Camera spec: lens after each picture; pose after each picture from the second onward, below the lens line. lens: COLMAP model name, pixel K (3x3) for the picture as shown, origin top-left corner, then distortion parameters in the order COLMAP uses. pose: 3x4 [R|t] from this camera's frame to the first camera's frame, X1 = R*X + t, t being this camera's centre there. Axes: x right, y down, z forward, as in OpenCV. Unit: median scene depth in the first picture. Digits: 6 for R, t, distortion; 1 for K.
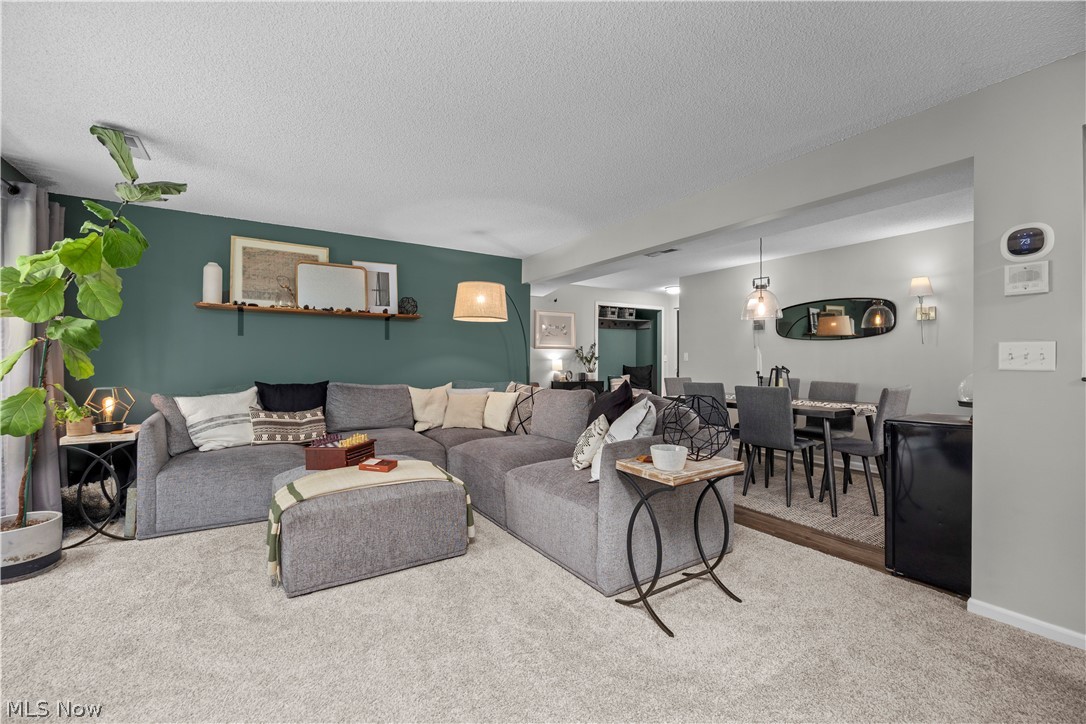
lens RADIAL K [[452.9, 0, 543.0], [0, 452.9, 362.0], [0, 0, 1]] dist [-0.015016, 0.000208]
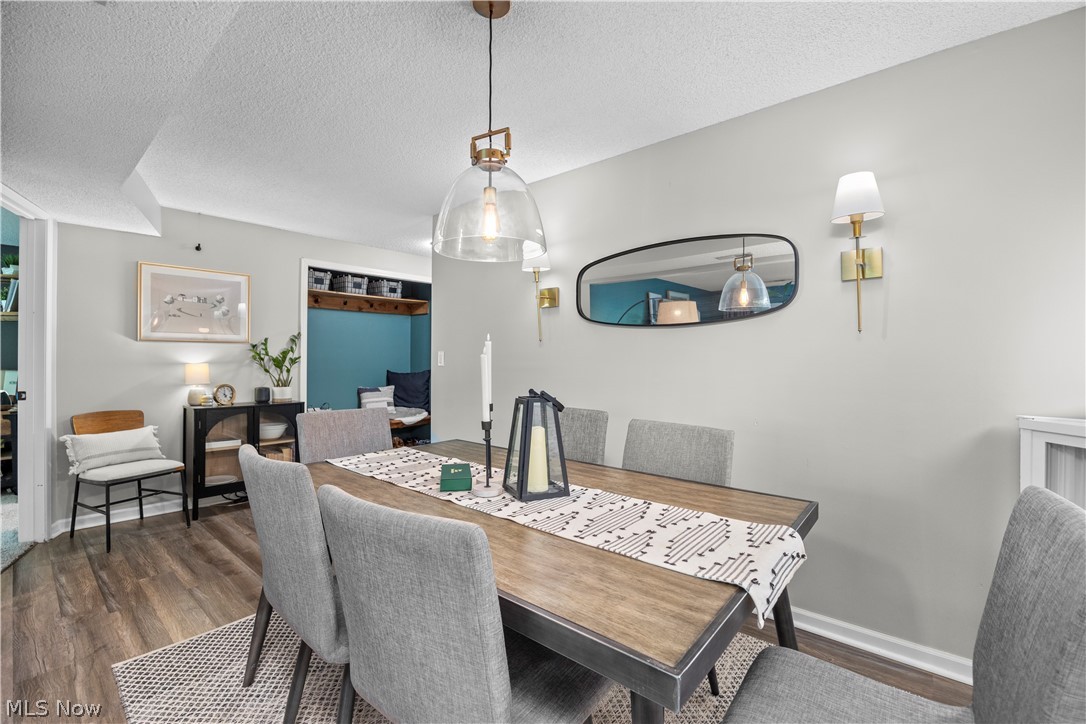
lens RADIAL K [[463.7, 0, 543.0], [0, 463.7, 362.0], [0, 0, 1]] dist [-0.001157, -0.000066]
pose [[0.957962, -0.000673, 0.286893, 0.244513], [-0.000030, 0.999997, 0.002446, -0.007778], [-0.286894, -0.002352, 0.957960, 0.378477]]
